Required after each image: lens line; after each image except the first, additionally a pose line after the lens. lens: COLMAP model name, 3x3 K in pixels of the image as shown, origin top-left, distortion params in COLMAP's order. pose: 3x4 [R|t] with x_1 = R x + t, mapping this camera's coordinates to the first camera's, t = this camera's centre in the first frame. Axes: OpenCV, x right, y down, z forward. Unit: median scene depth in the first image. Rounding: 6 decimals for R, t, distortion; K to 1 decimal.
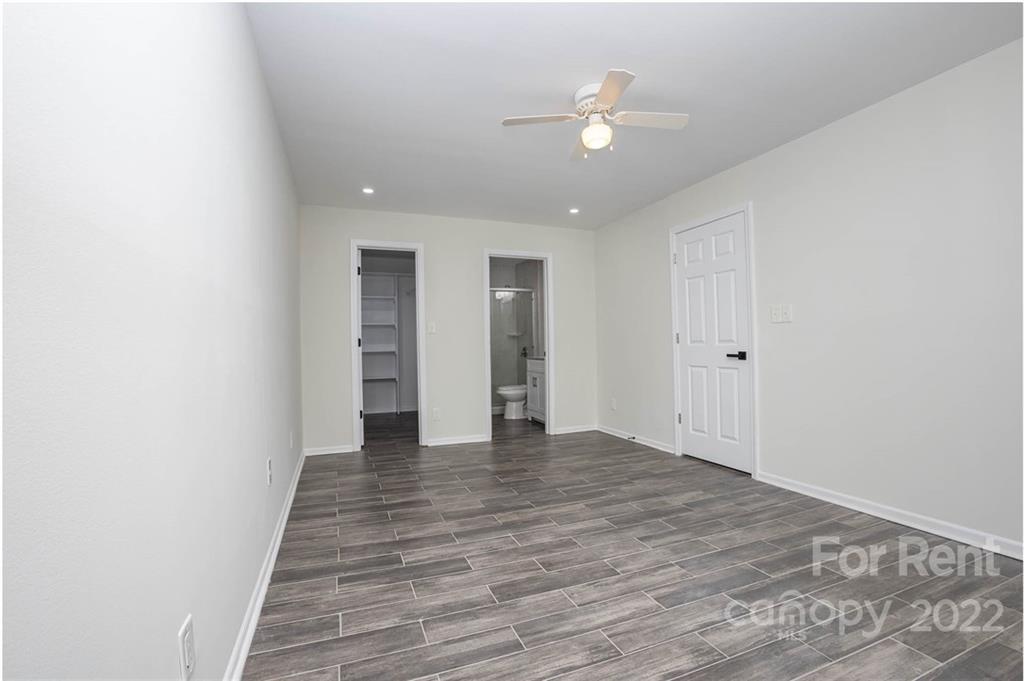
lens RADIAL K [[433.8, 0, 507.6], [0, 433.8, 338.4], [0, 0, 1]] dist [-0.012987, 0.000220]
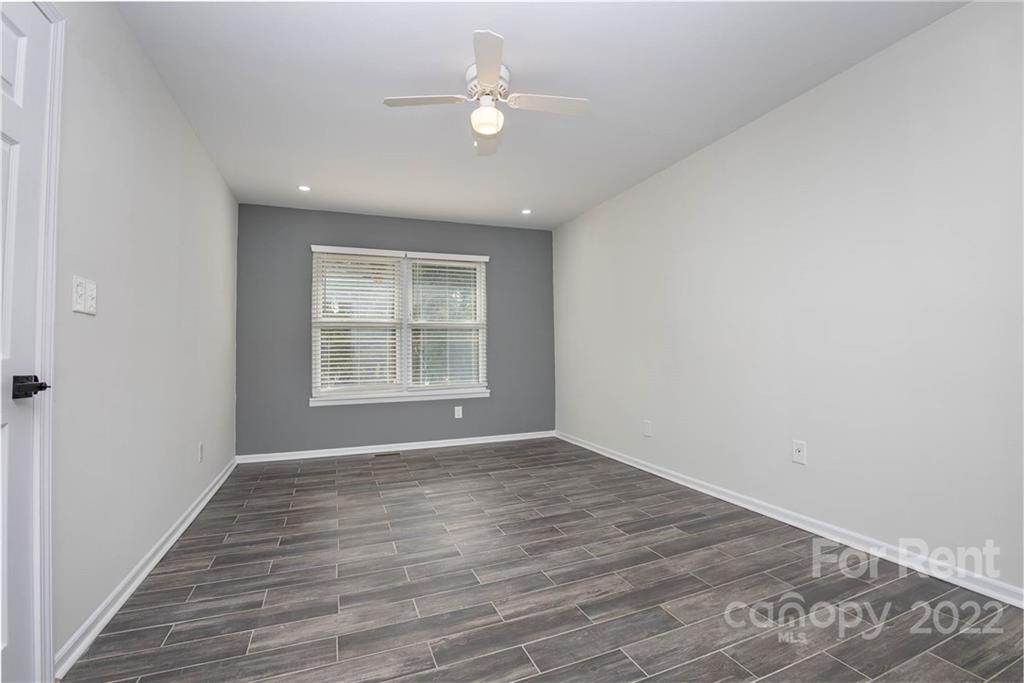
lens RADIAL K [[433.8, 0, 507.6], [0, 433.8, 339.4], [0, 0, 1]] dist [-0.012987, 0.000220]
pose [[-0.999552, 0.028403, -0.009445, 0.191086], [0.028820, 0.998462, -0.047353, 0.041842], [0.008085, -0.047604, -0.998834, 1.963834]]
